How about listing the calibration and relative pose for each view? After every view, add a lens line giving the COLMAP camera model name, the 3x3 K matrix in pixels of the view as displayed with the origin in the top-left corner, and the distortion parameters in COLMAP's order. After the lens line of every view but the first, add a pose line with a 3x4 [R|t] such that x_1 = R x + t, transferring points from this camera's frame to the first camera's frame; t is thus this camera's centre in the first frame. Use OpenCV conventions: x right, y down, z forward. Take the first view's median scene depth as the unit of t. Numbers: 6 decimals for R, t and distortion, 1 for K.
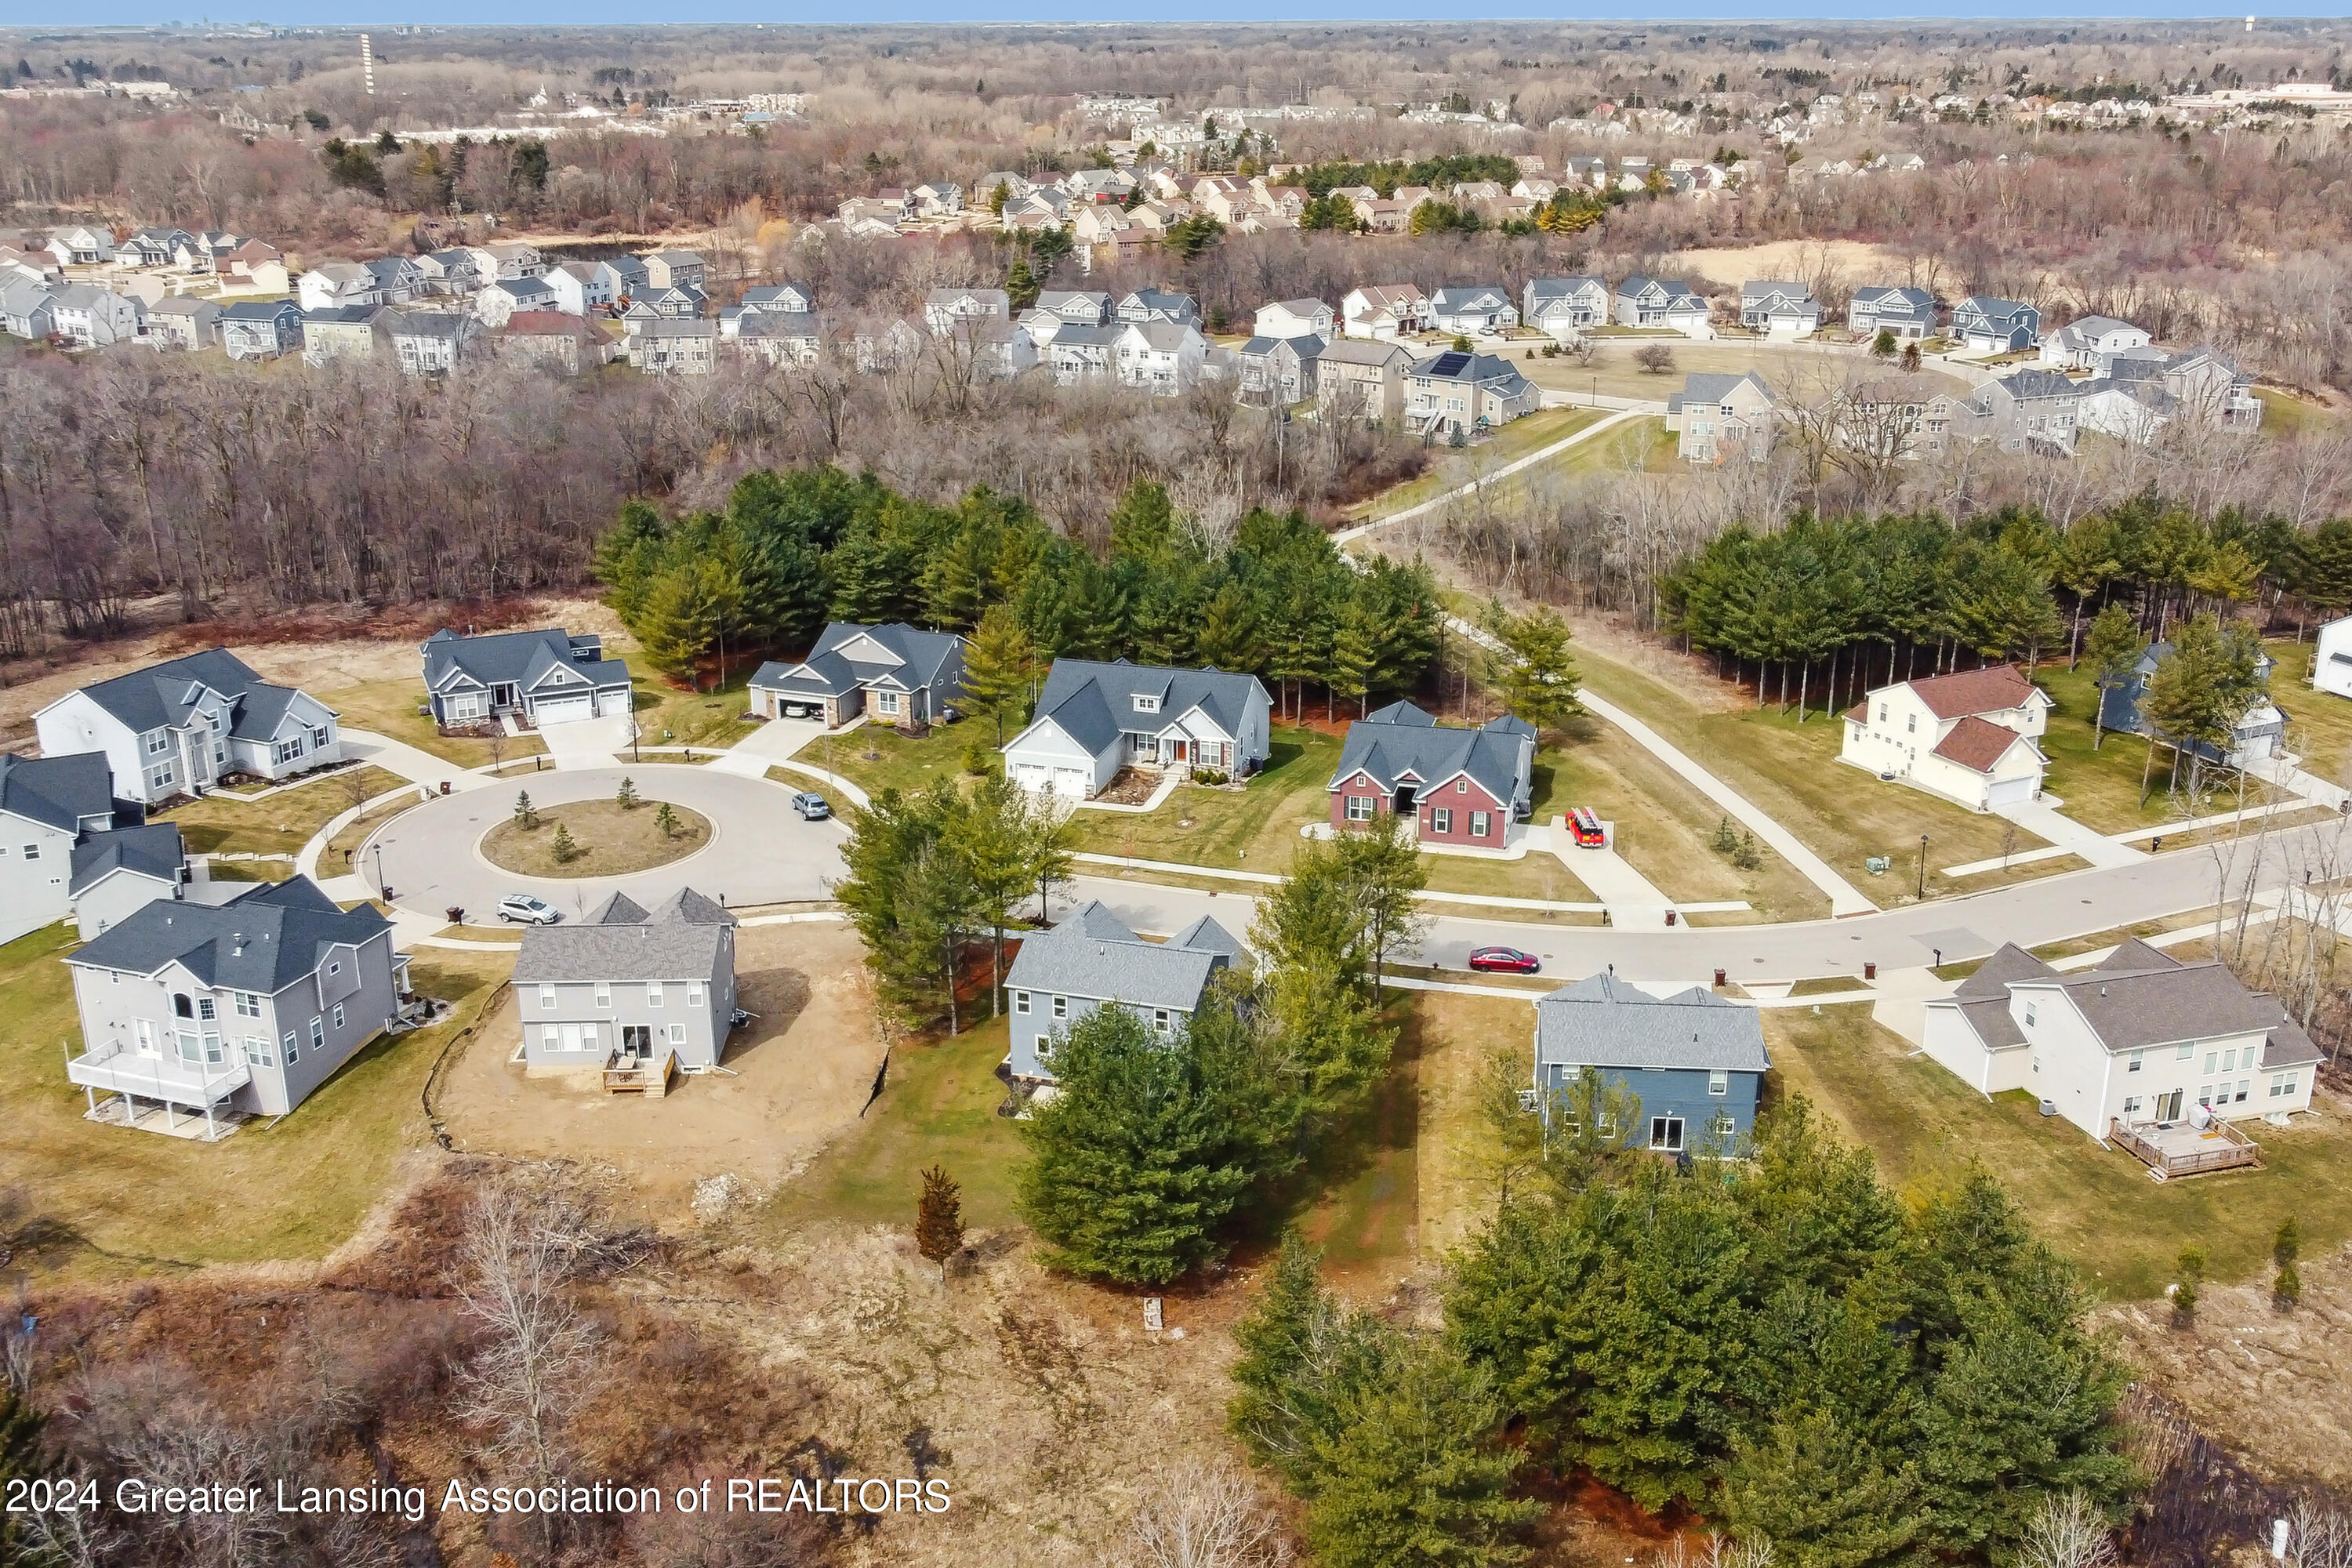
lens RADIAL K [[2184.0, 0, 1176.0], [0, 2184.0, 784.0], [0, 0, 1]] dist [0.002146, -0.000661]
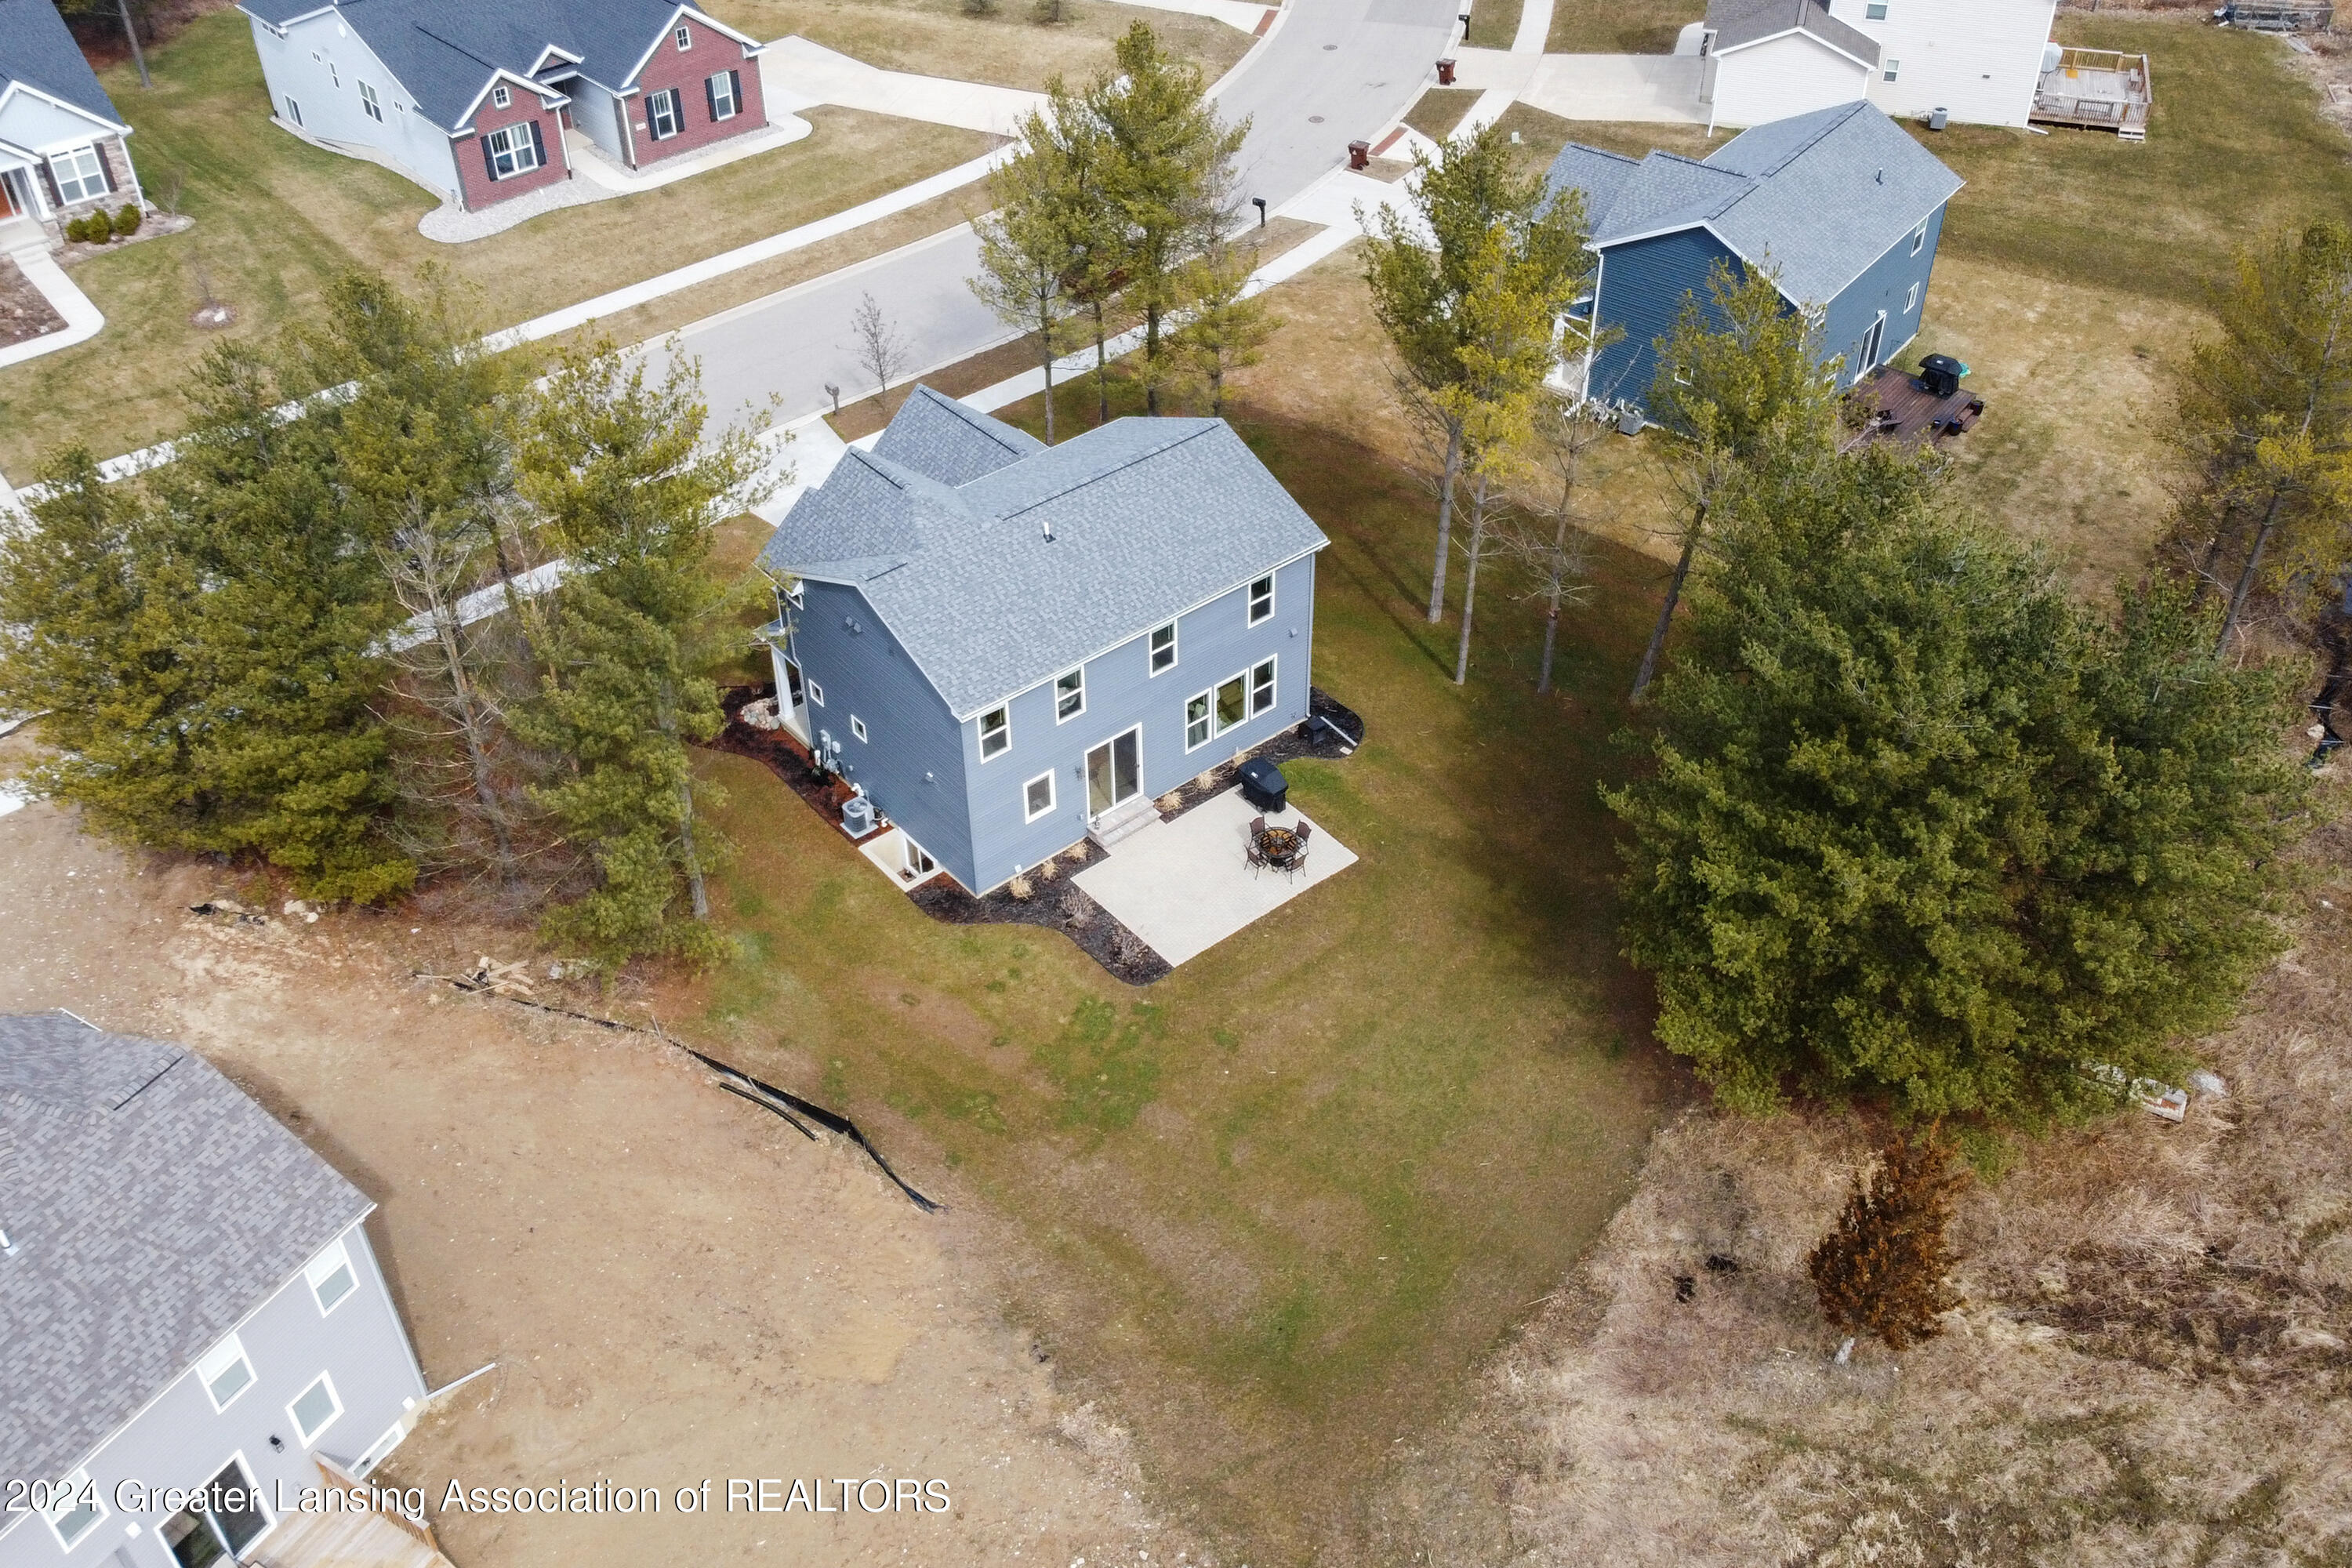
lens RADIAL K [[2128.0, 0, 1176.0], [0, 2128.0, 784.0], [0, 0, 1]] dist [0.003819, -0.007579]
pose [[0.546634, -0.536516, 0.642916, -0.204757], [0.290675, 0.841614, 0.455186, -0.040524], [-0.785302, -0.061940, 0.616007, 0.483005]]
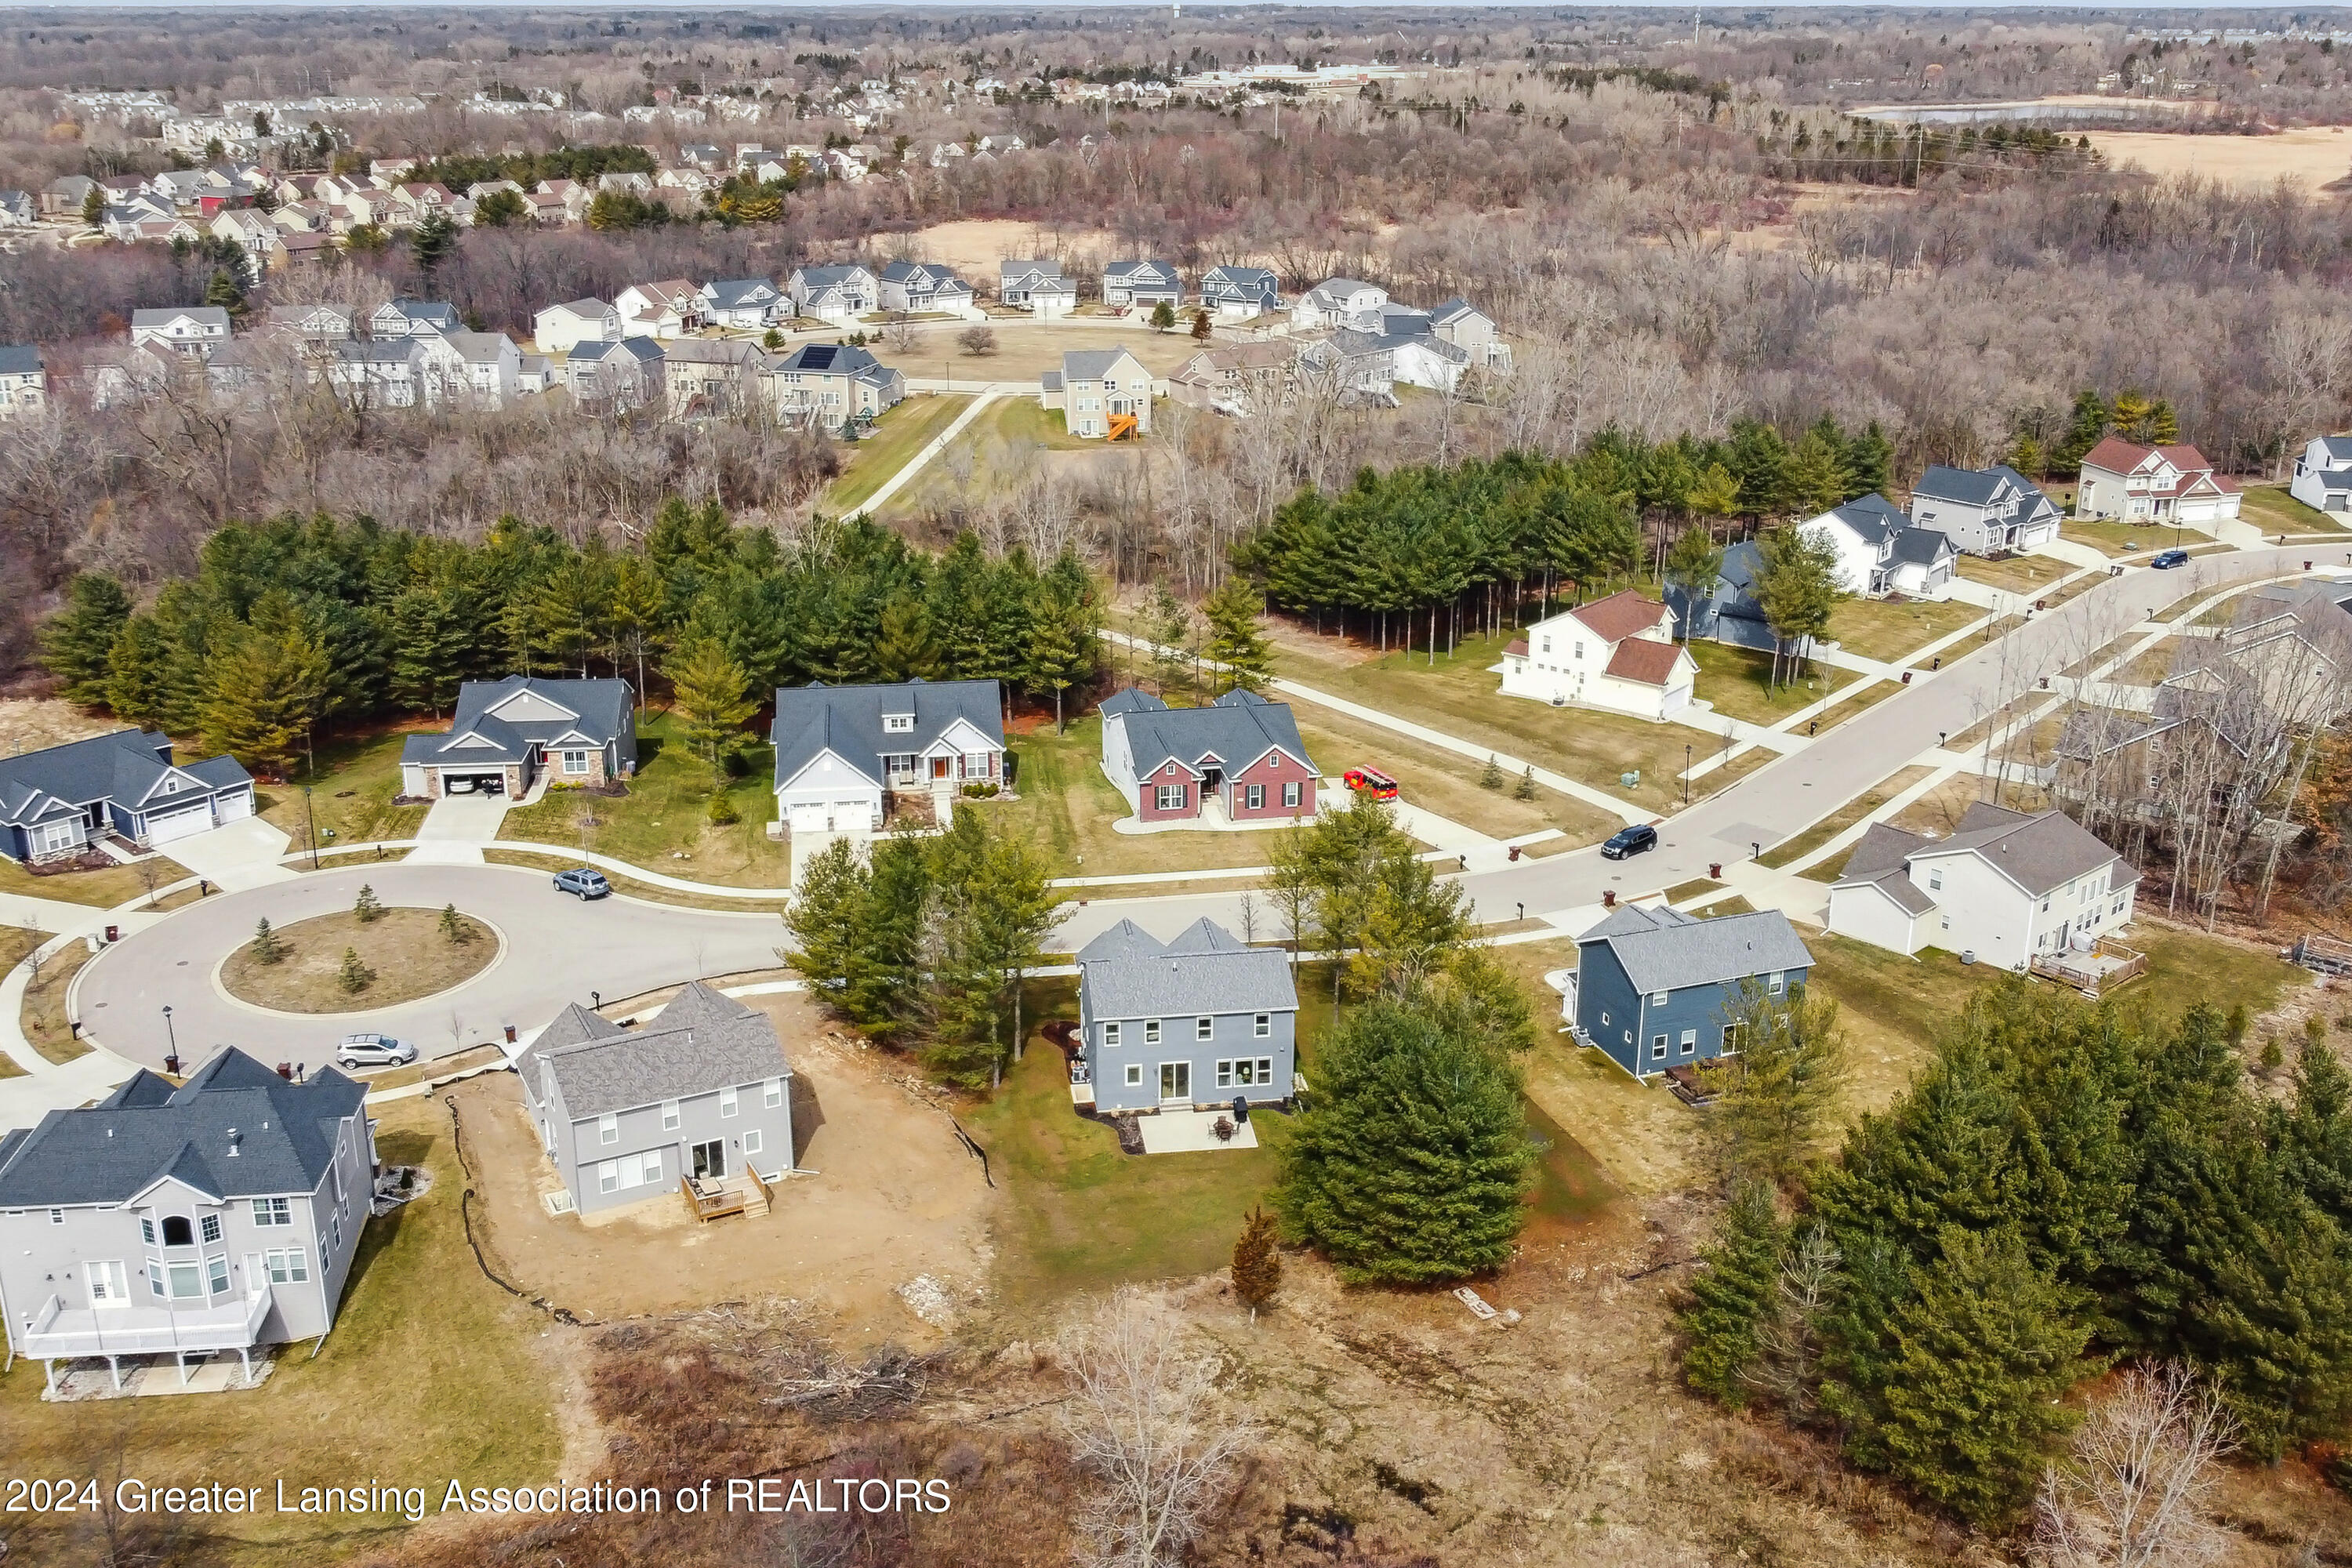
lens RADIAL K [[2207.9, 0, 1176.0], [0, 2207.9, 784.0], [0, 0, 1]] dist [0.004257, -0.005054]
pose [[0.904341, -0.139637, 0.403322, -0.275809], [0.138756, 0.989823, 0.031570, -0.022610], [-0.403626, 0.027414, 0.914513, 0.070937]]
